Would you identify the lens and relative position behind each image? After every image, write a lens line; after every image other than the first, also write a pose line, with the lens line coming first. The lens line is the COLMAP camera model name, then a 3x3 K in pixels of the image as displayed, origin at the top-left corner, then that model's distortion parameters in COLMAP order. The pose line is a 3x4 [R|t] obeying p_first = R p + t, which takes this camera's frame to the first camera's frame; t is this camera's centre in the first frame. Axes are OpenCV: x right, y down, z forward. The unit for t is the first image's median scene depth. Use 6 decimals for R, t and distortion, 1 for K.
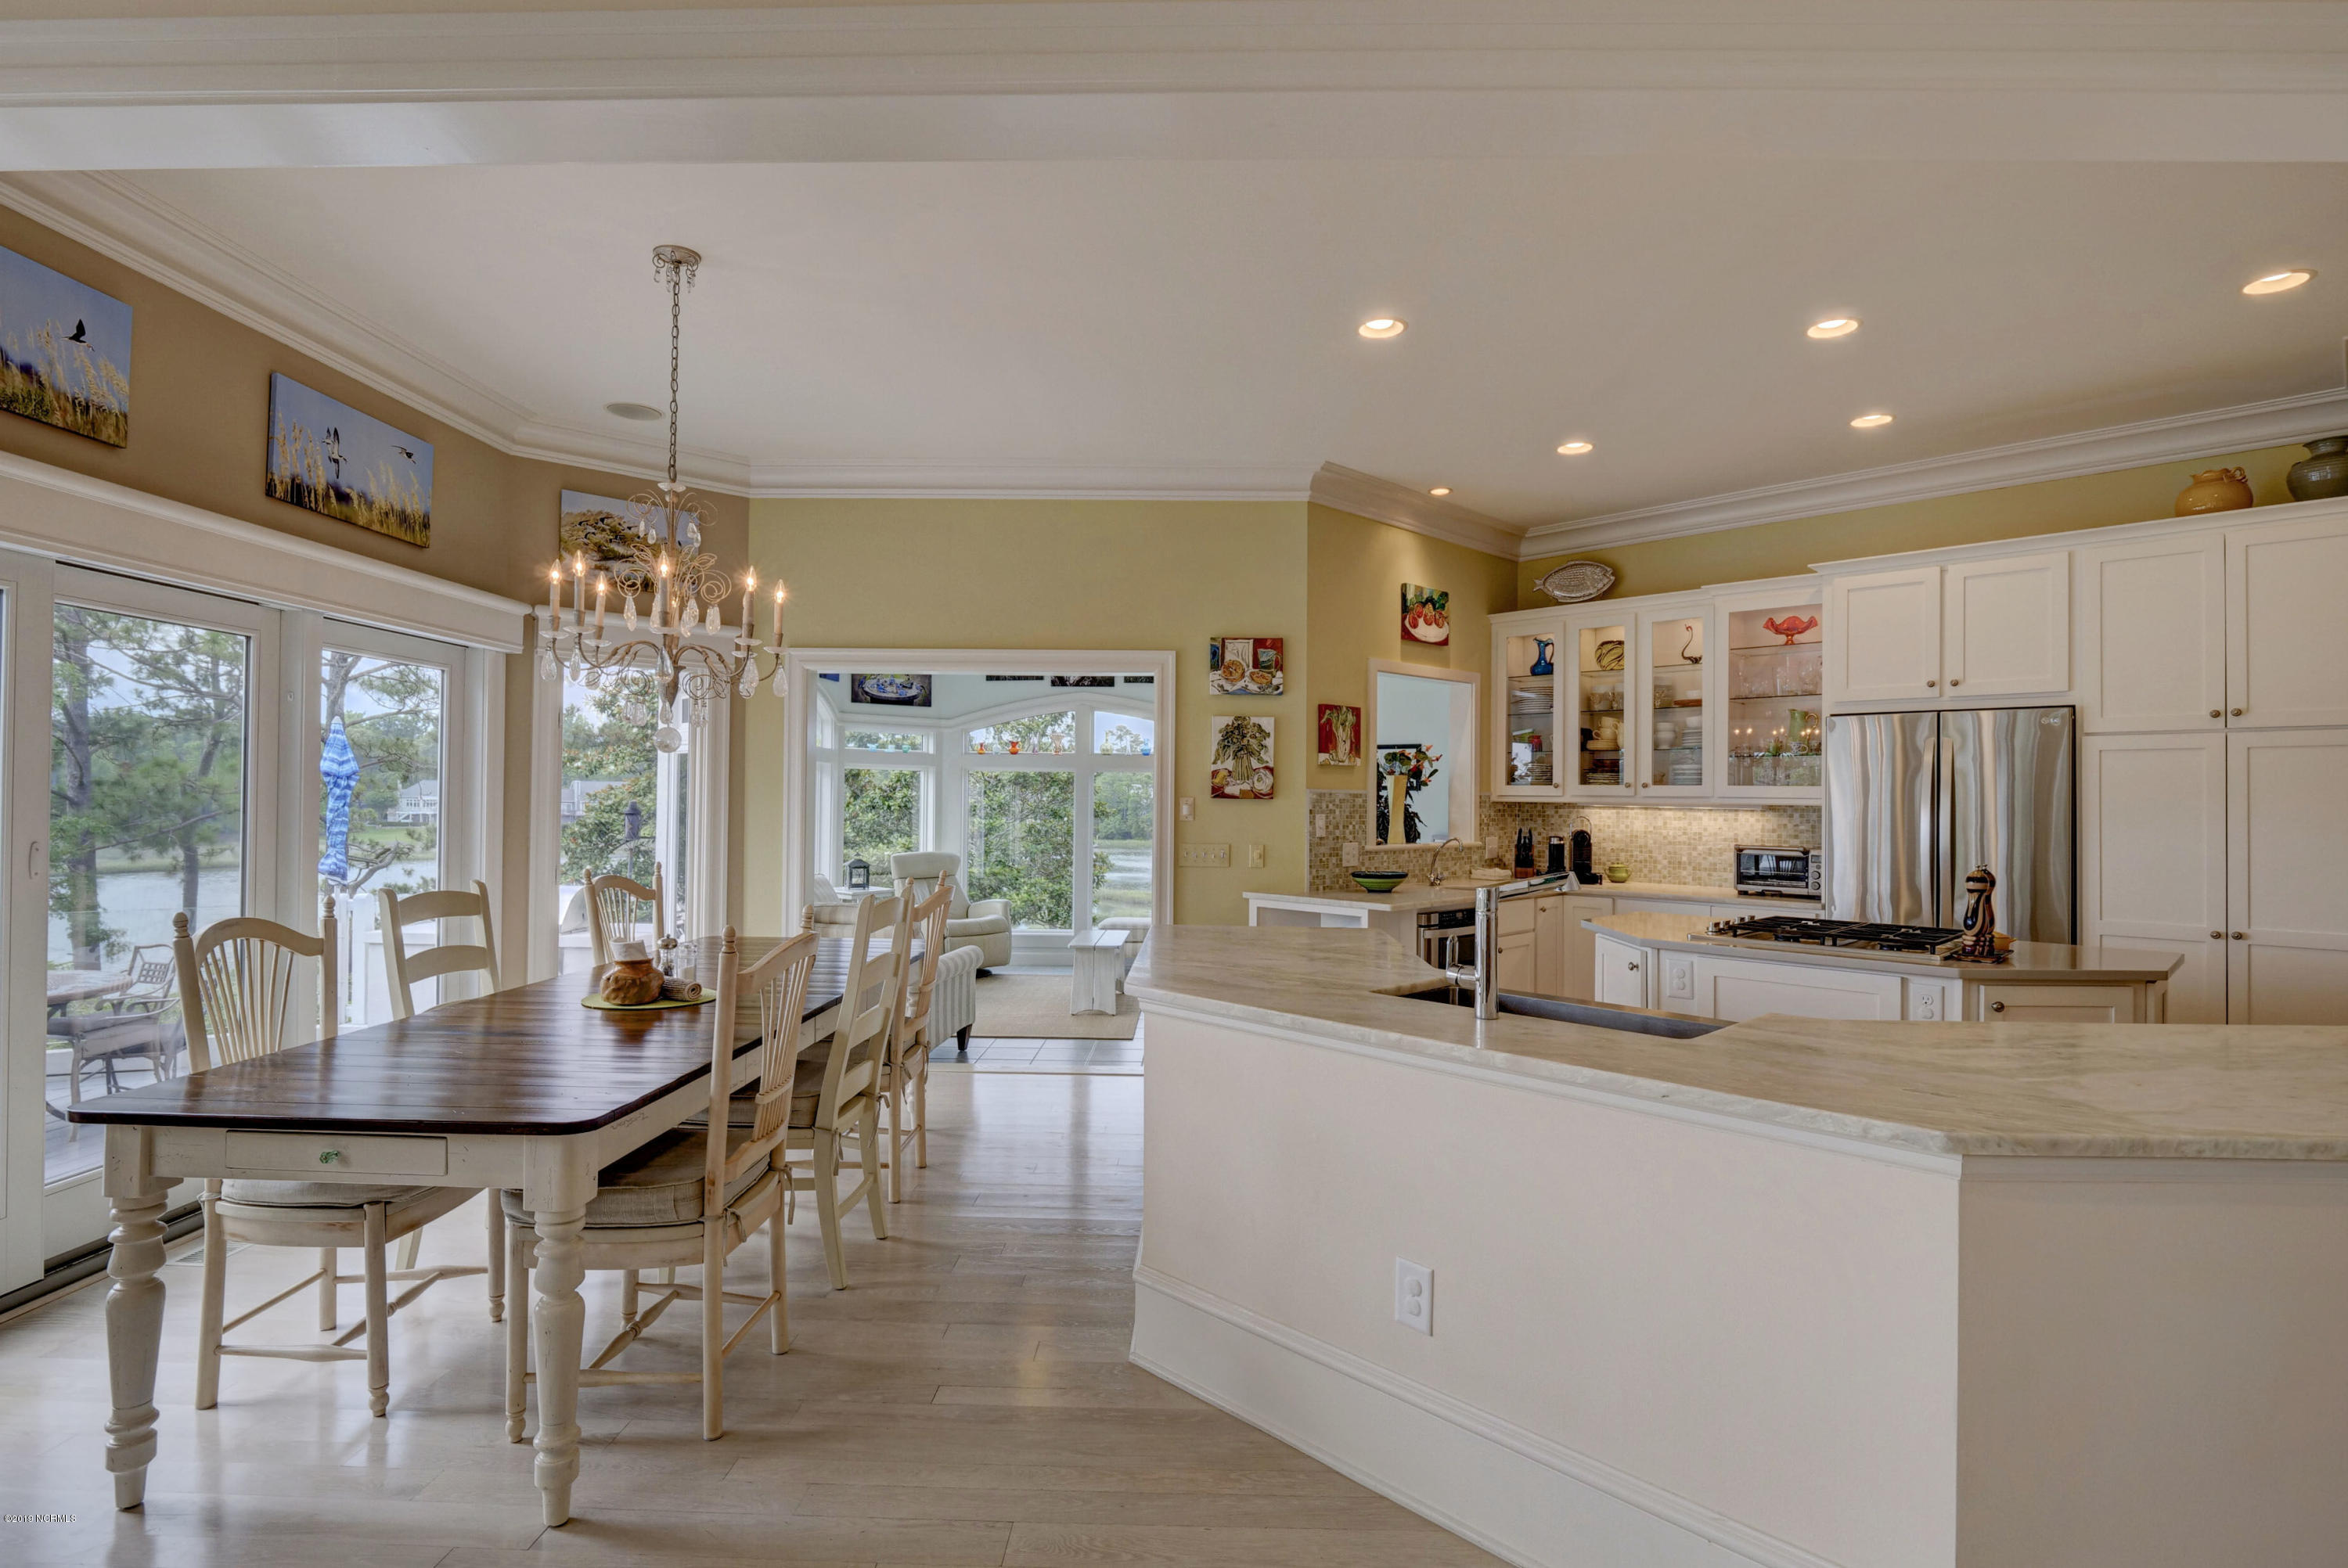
lens RADIAL K [[1147.7, 0, 1177.4], [0, 1147.7, 786.5], [0, 0, 1]] dist [-0.012059, -0.000495]
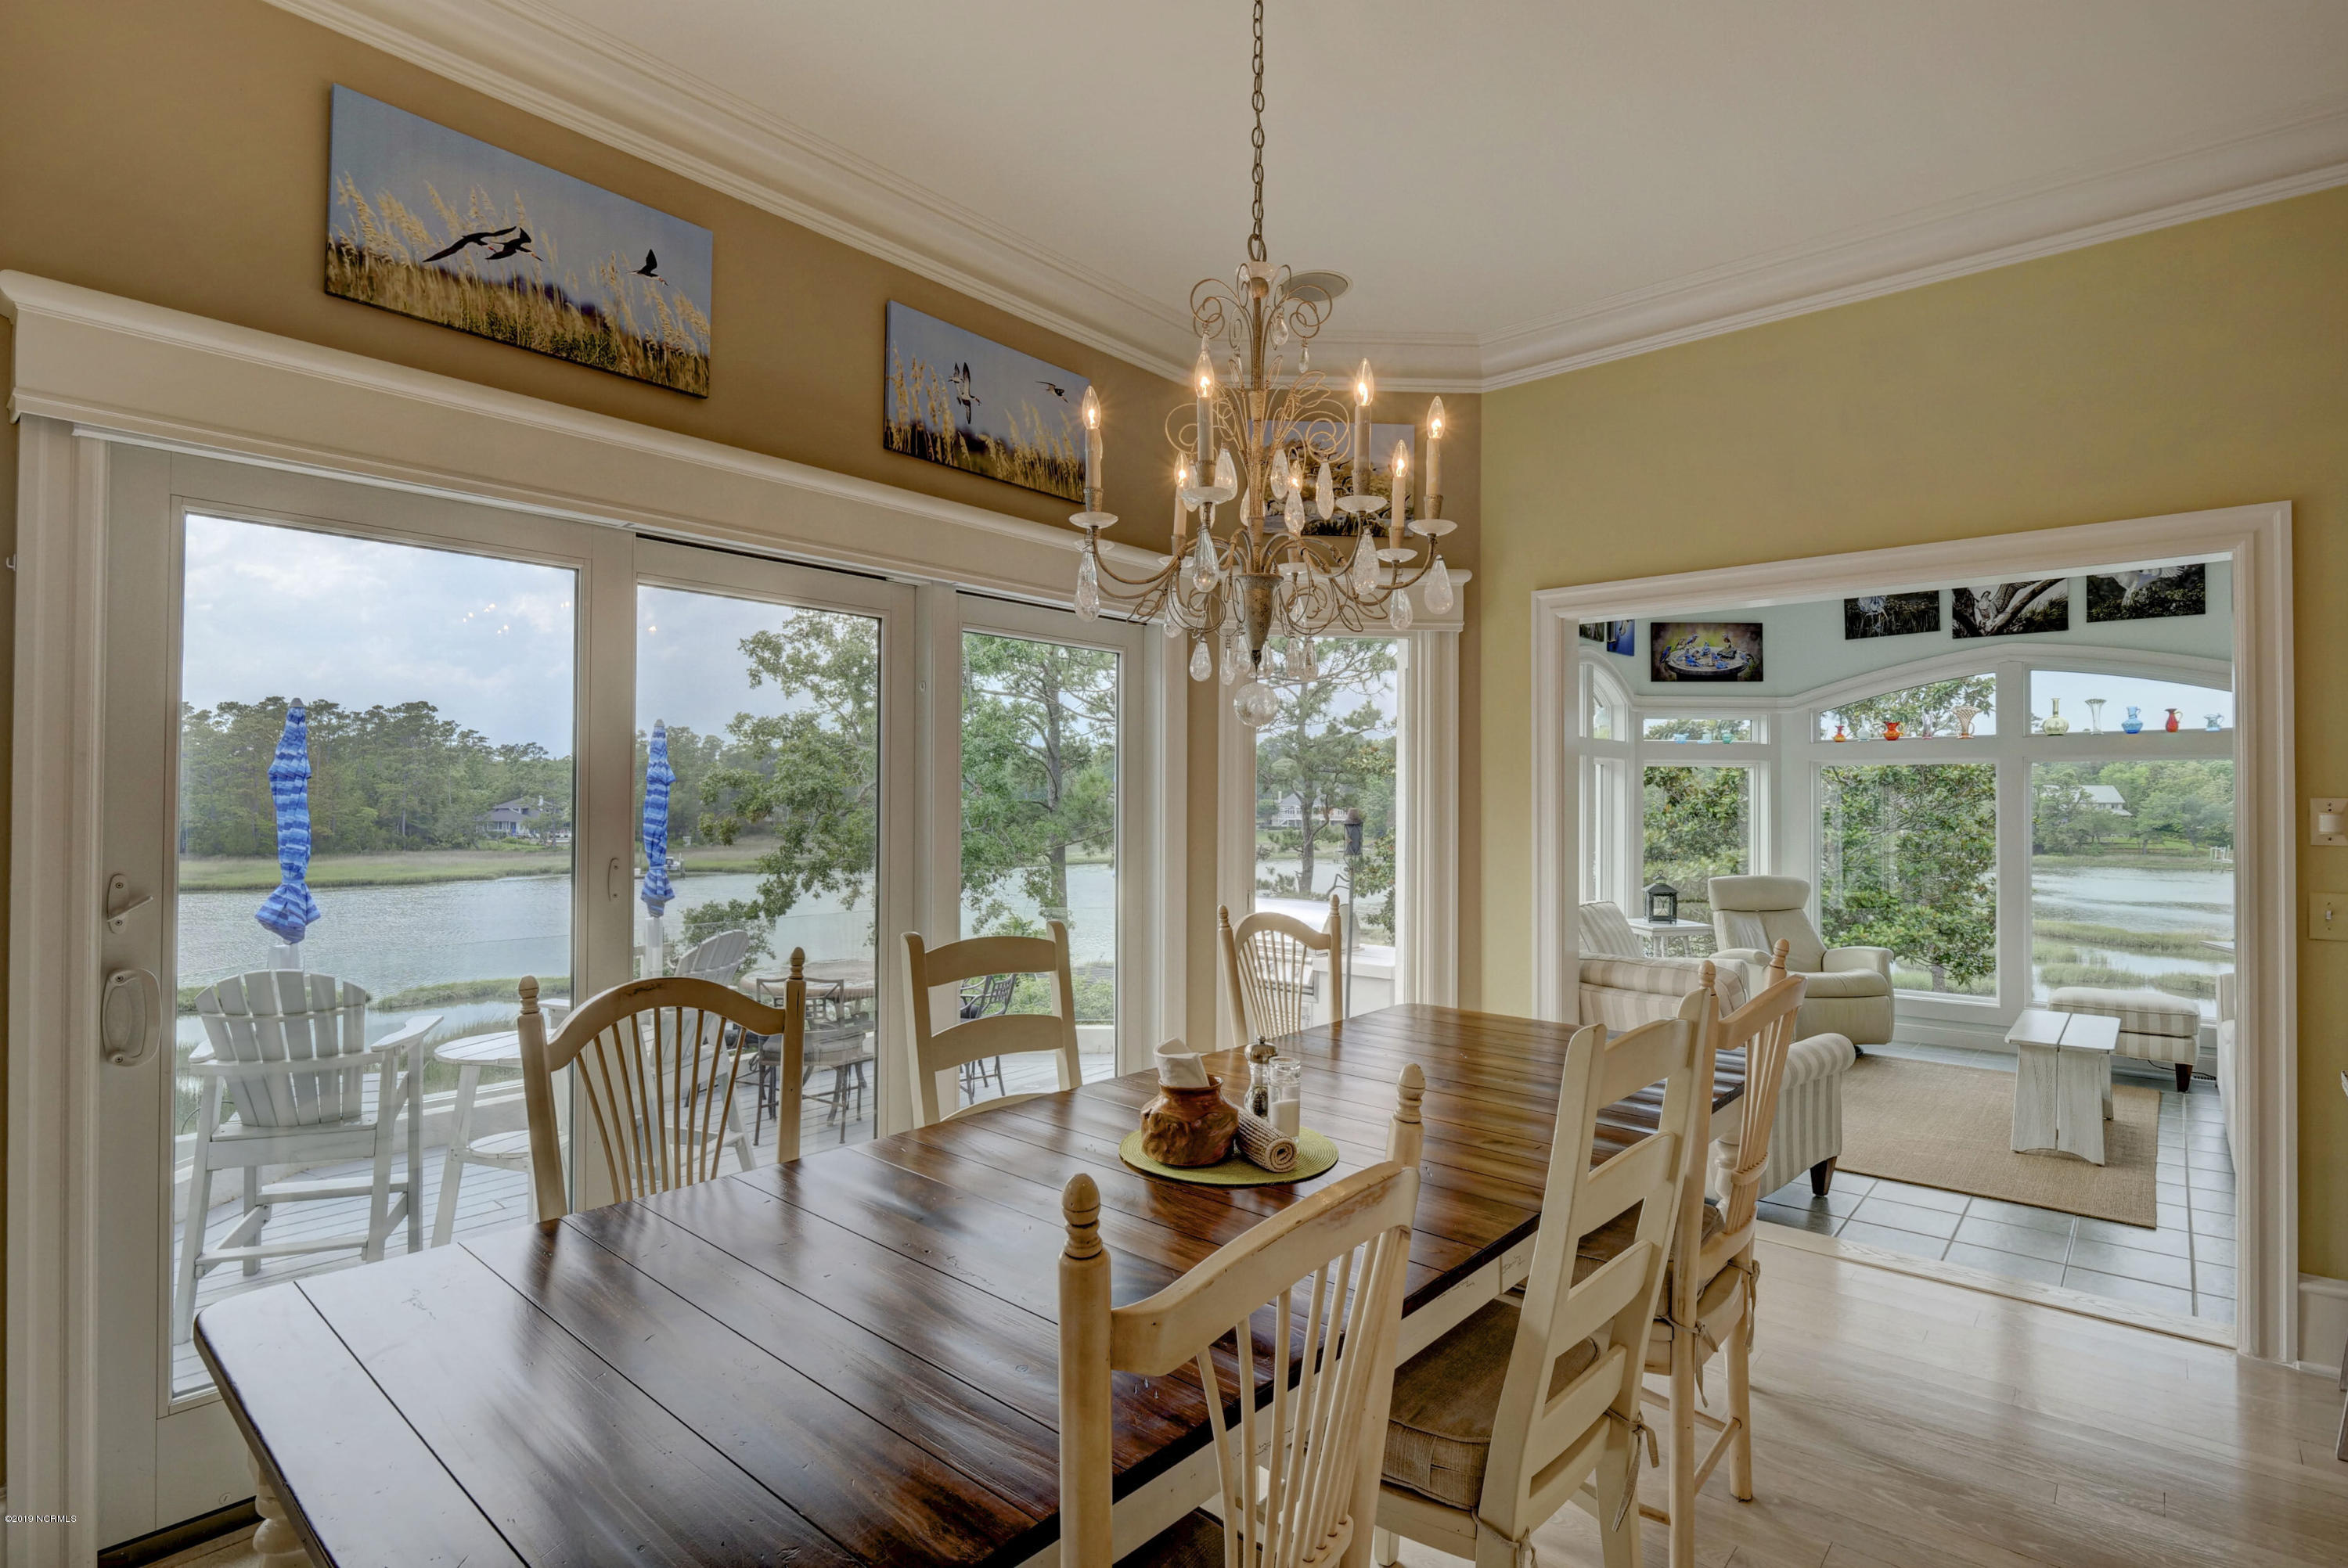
lens RADIAL K [[1147.7, 0, 1177.4], [0, 1147.7, 786.5], [0, 0, 1]] dist [-0.012059, -0.000495]
pose [[0.771764, -0.014883, -0.635735, -0.061071], [0.011108, 0.999889, -0.009924, 0.003862], [0.635812, 0.000597, 0.771844, 0.306383]]
